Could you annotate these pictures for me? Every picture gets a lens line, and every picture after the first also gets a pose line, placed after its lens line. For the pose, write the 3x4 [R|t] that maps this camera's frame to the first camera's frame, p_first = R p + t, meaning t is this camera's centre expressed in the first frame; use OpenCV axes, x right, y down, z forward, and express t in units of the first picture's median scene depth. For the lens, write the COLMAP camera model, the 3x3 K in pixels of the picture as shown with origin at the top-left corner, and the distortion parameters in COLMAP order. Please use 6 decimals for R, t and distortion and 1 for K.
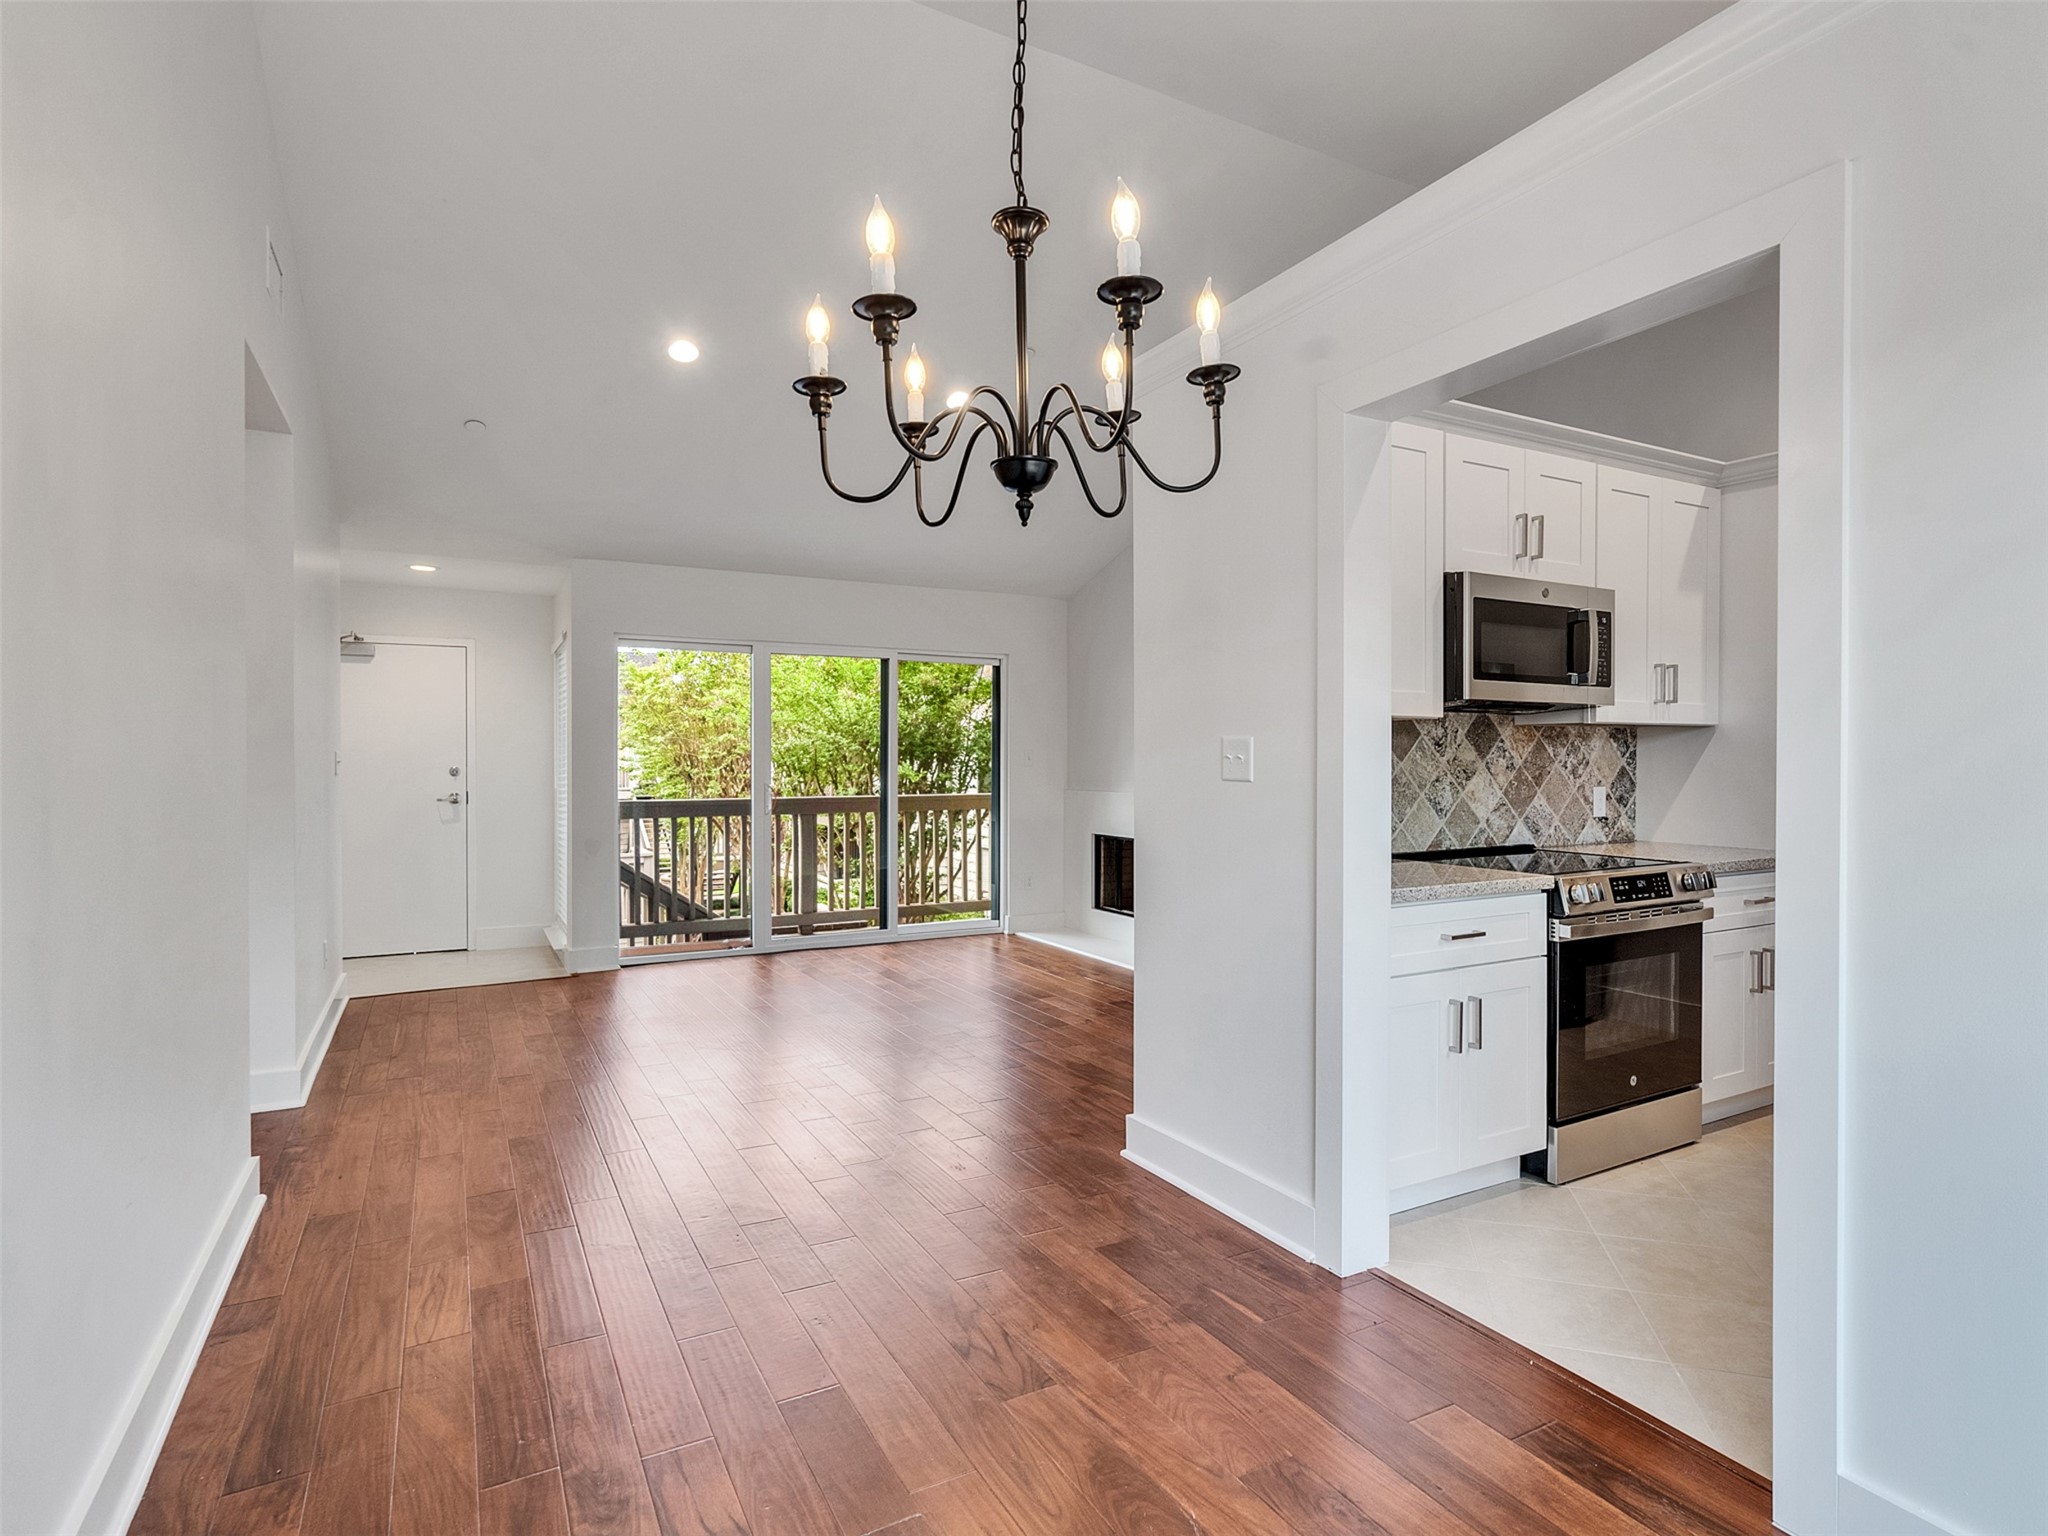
lens RADIAL K [[1054.6, 0, 1007.3], [0, 1054.6, 768.2], [0, 0, 1]] dist [-0.002021, 0.001543]
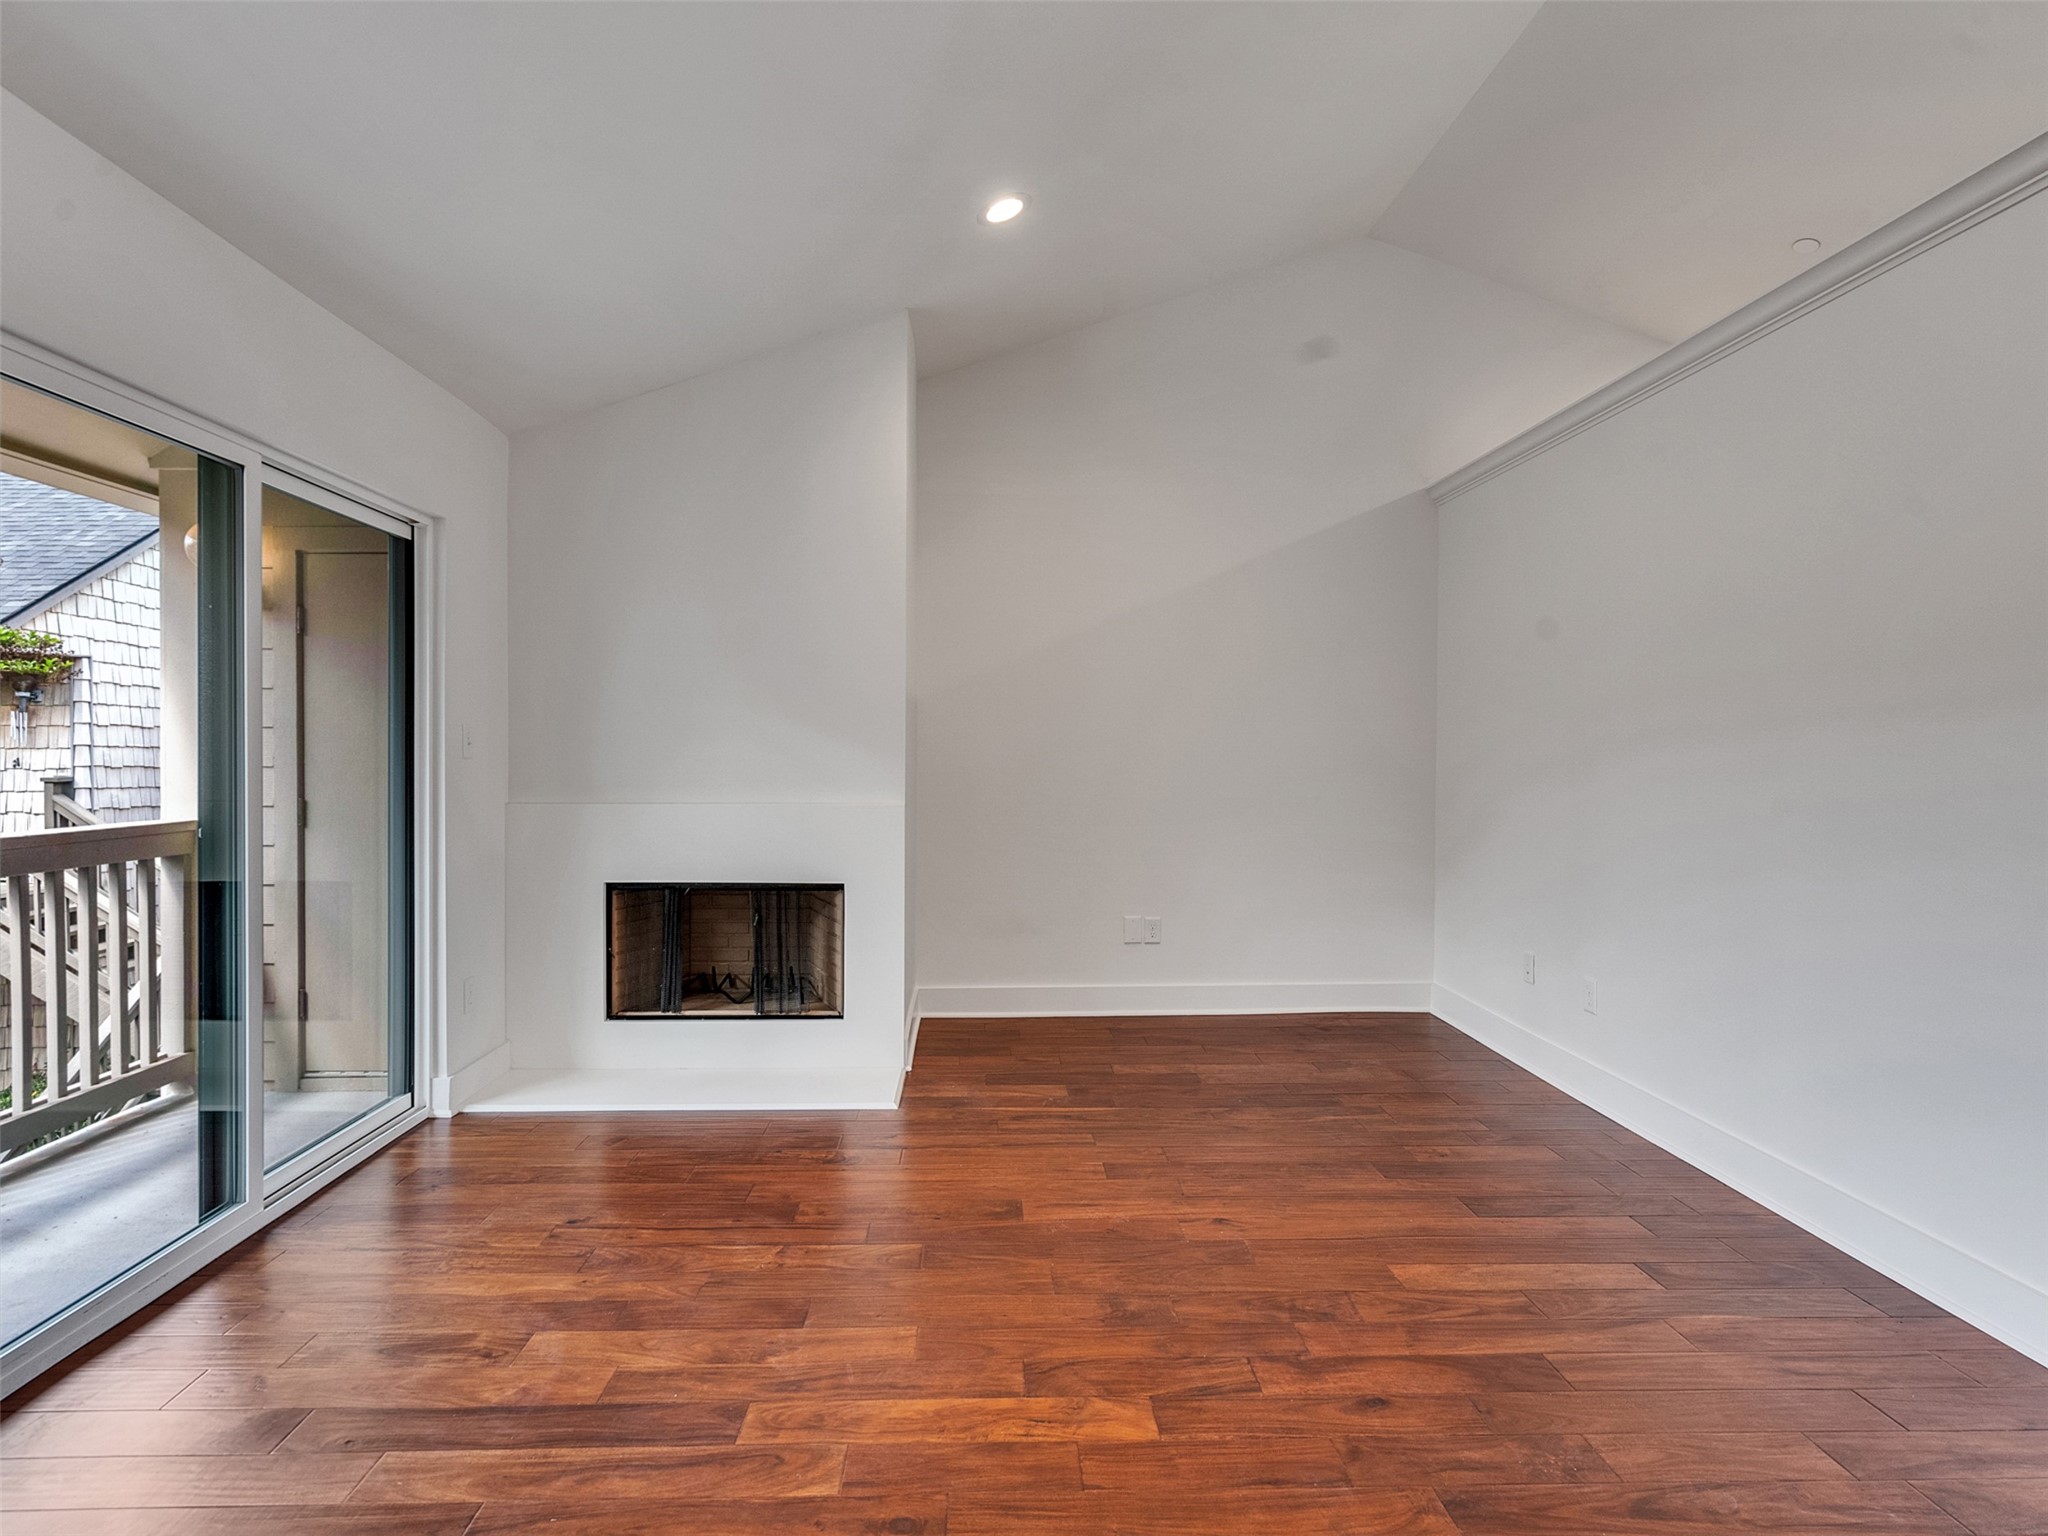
lens RADIAL K [[1054.6, 0, 1007.3], [0, 1054.6, 768.2], [0, 0, 1]] dist [-0.002021, 0.001543]
pose [[0.445665, -0.011807, 0.895122, -0.334292], [0.004445, 0.999930, 0.010977, -0.001153], [-0.895189, -0.000913, 0.445686, 0.626273]]
